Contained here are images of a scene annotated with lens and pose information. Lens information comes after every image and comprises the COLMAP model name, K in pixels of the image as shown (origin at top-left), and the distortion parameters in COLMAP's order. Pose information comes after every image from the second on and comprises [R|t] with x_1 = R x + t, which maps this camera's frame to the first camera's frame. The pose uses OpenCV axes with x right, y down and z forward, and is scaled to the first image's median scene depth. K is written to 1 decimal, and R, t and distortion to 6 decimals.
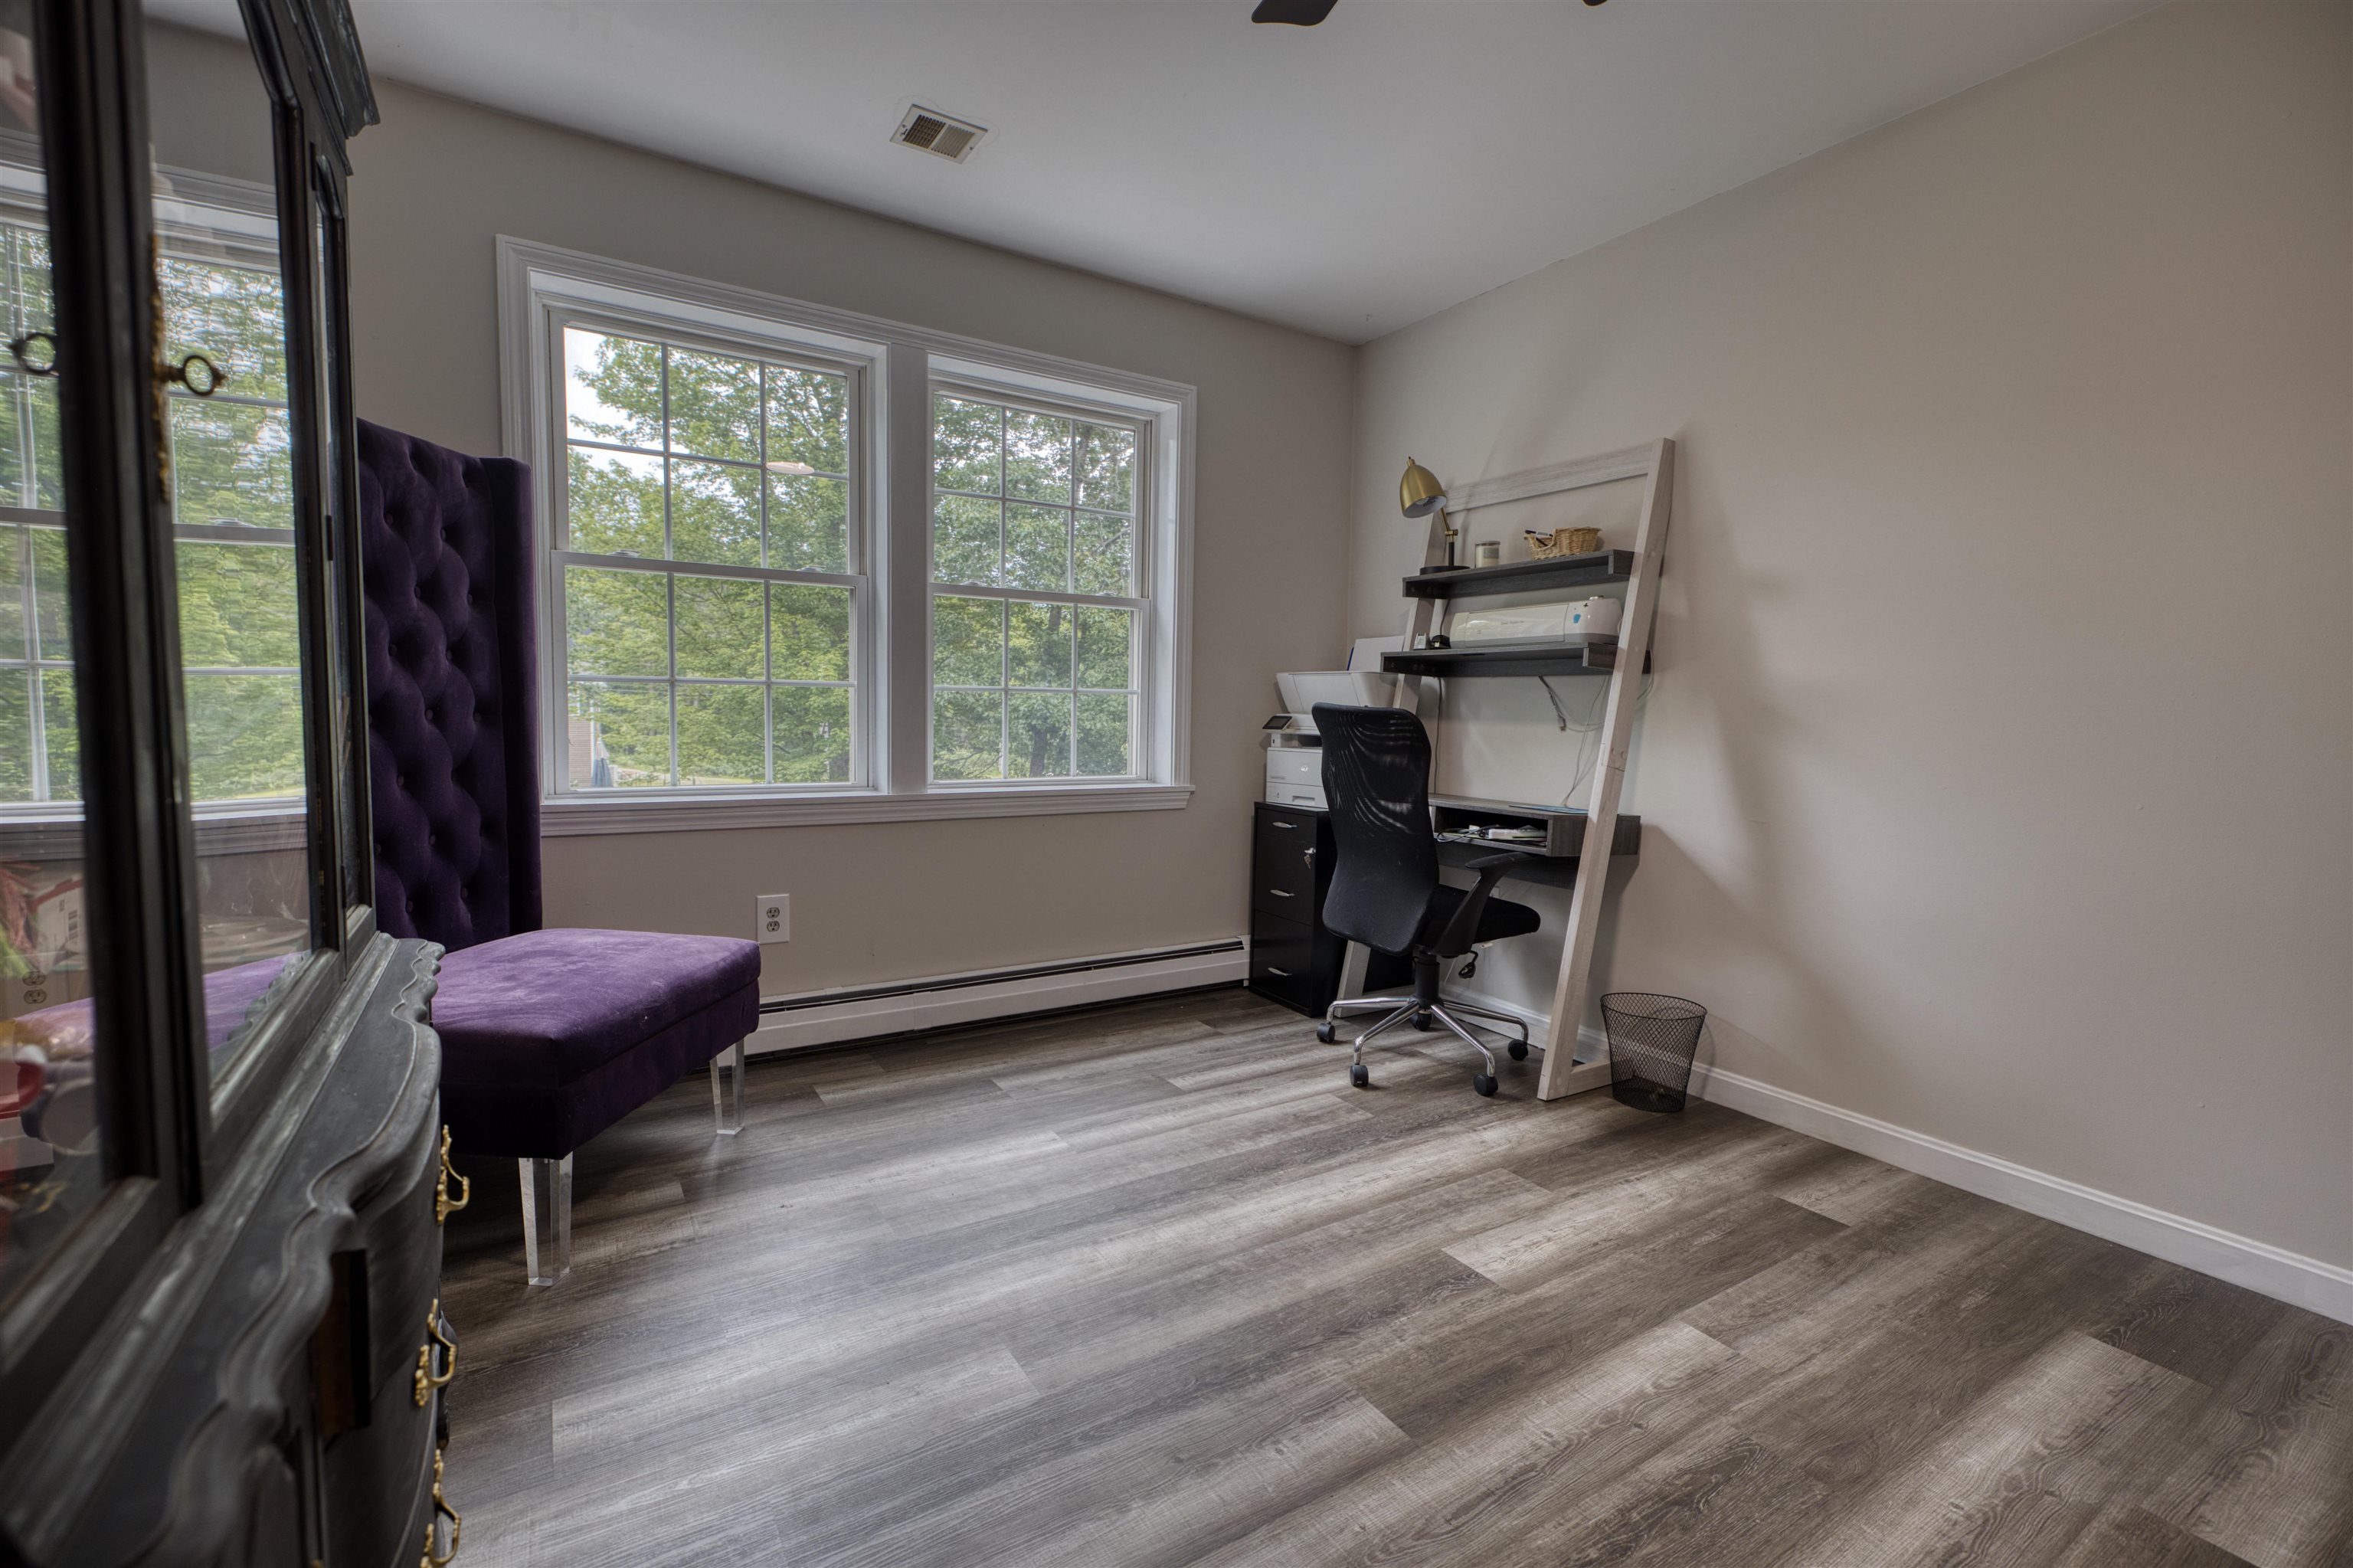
lens RADIAL K [[1014.3, 0, 1182.1], [0, 1014.3, 772.6], [0, 0, 1]] dist [0.001752, 0.000674]
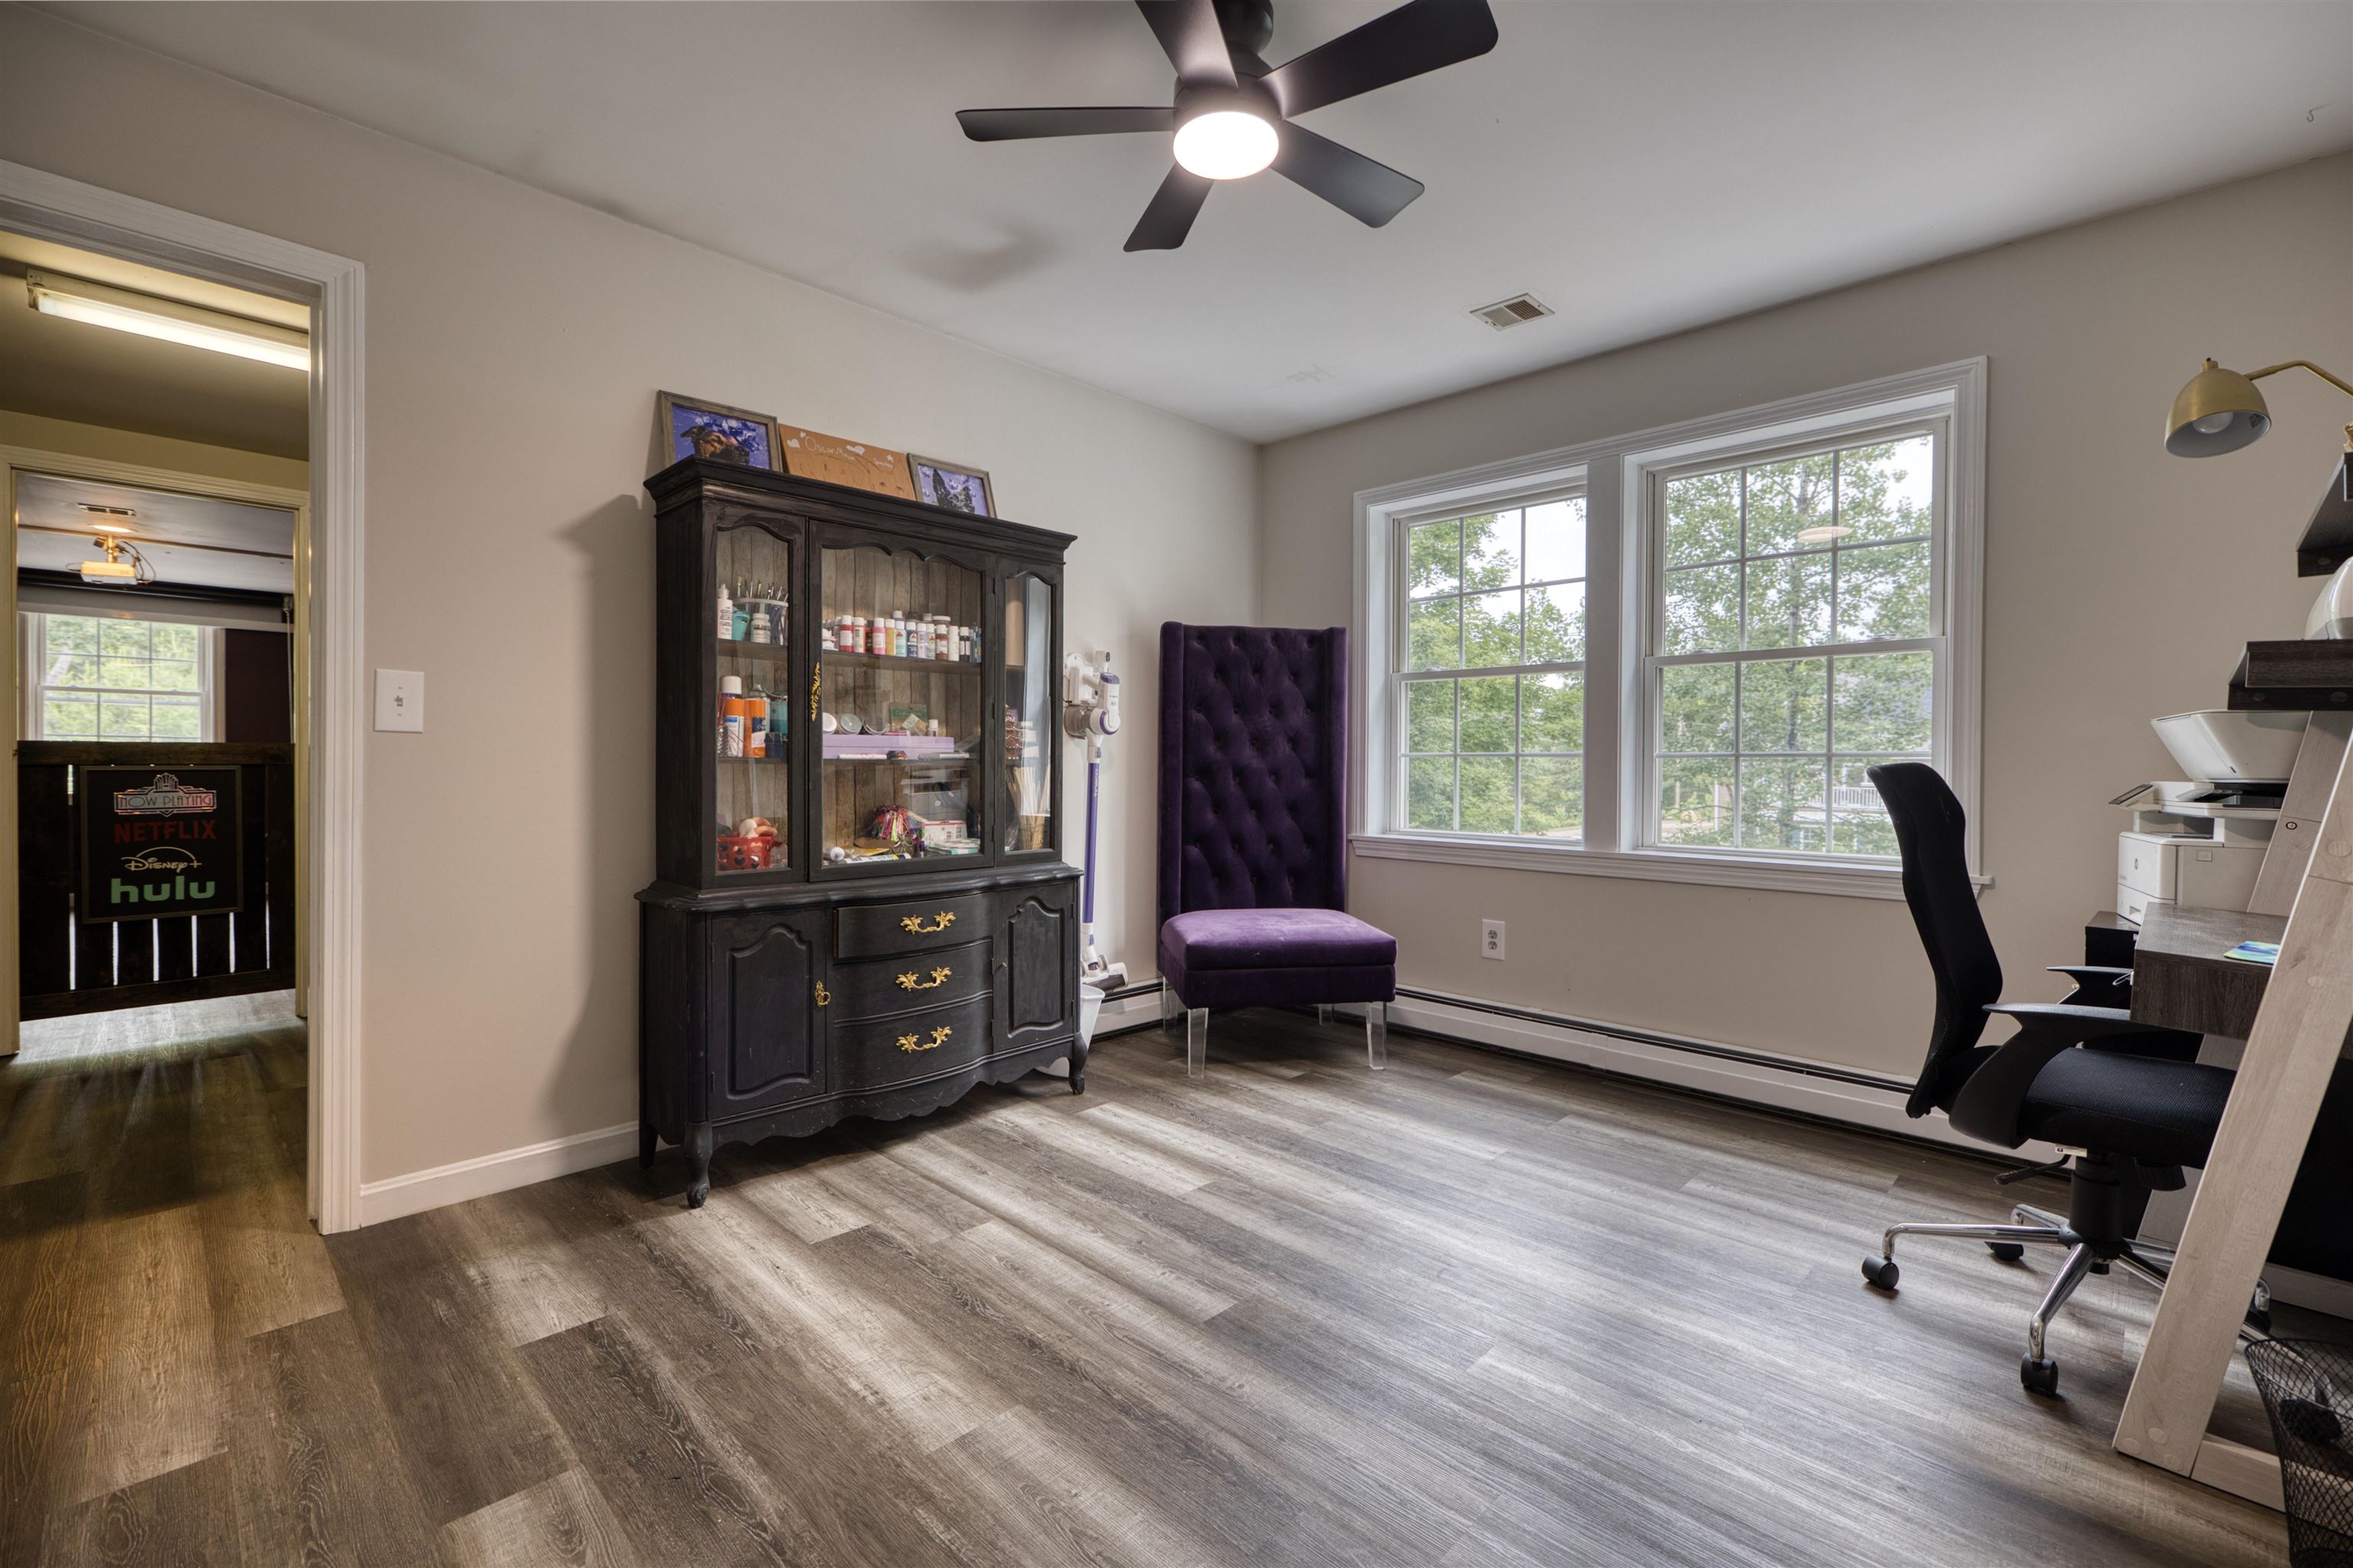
lens RADIAL K [[1014.3, 0, 1182.1], [0, 1014.3, 772.6], [0, 0, 1]] dist [0.001752, 0.000674]
pose [[0.235869, -0.009052, -0.971743, 0.816719], [-0.065328, 0.997547, -0.025149, -0.007895], [0.969587, 0.069414, 0.234699, 0.339375]]
